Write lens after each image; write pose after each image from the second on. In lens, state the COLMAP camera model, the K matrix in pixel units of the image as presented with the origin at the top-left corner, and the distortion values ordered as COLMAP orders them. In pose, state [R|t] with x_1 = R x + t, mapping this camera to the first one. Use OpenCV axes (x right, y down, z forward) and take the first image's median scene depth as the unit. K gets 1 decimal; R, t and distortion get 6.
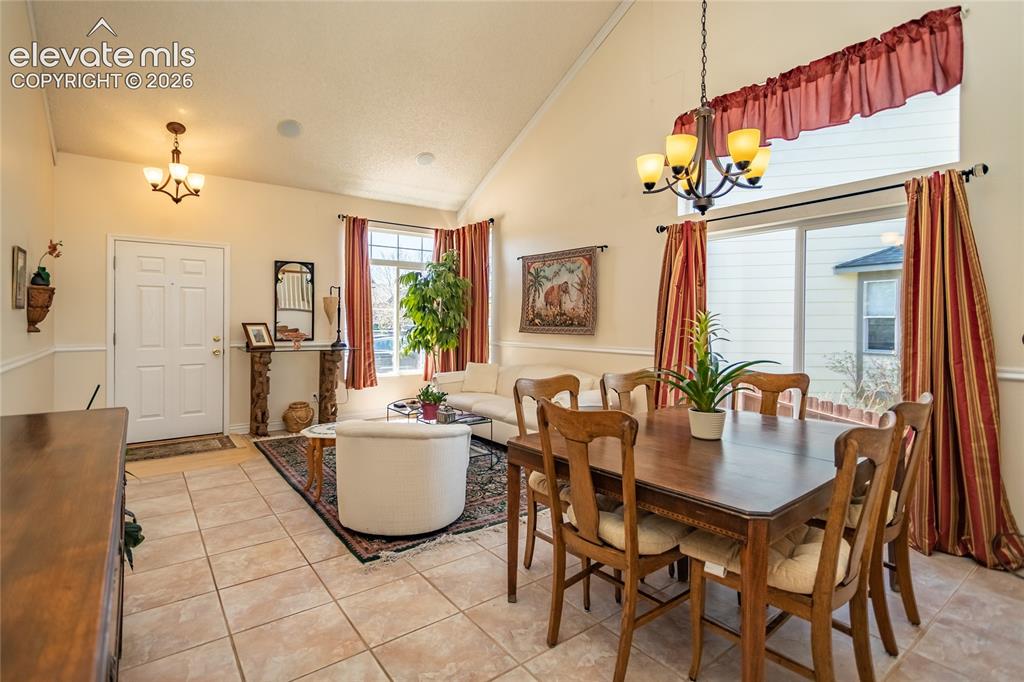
lens RADIAL K [[494.9, 0, 529.0], [0, 494.9, 318.8], [0, 0, 1]] dist [-0.000617, 0.002929]
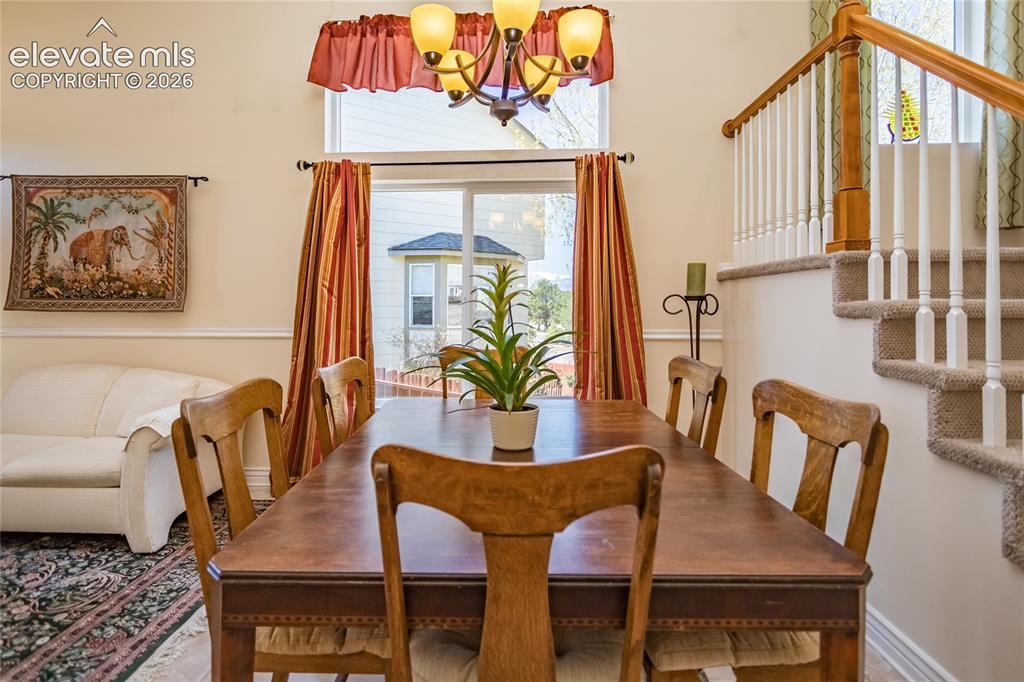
lens RADIAL K [[494.9, 0, 490.5], [0, 494.9, 299.3], [0, 0, 1]] dist [-0.000617, 0.002929]
pose [[0.664882, 0.004791, 0.746933, -0.081967], [-0.004166, 0.999988, -0.002705, 0.015873], [-0.746937, -0.001313, 0.664894, 0.253320]]
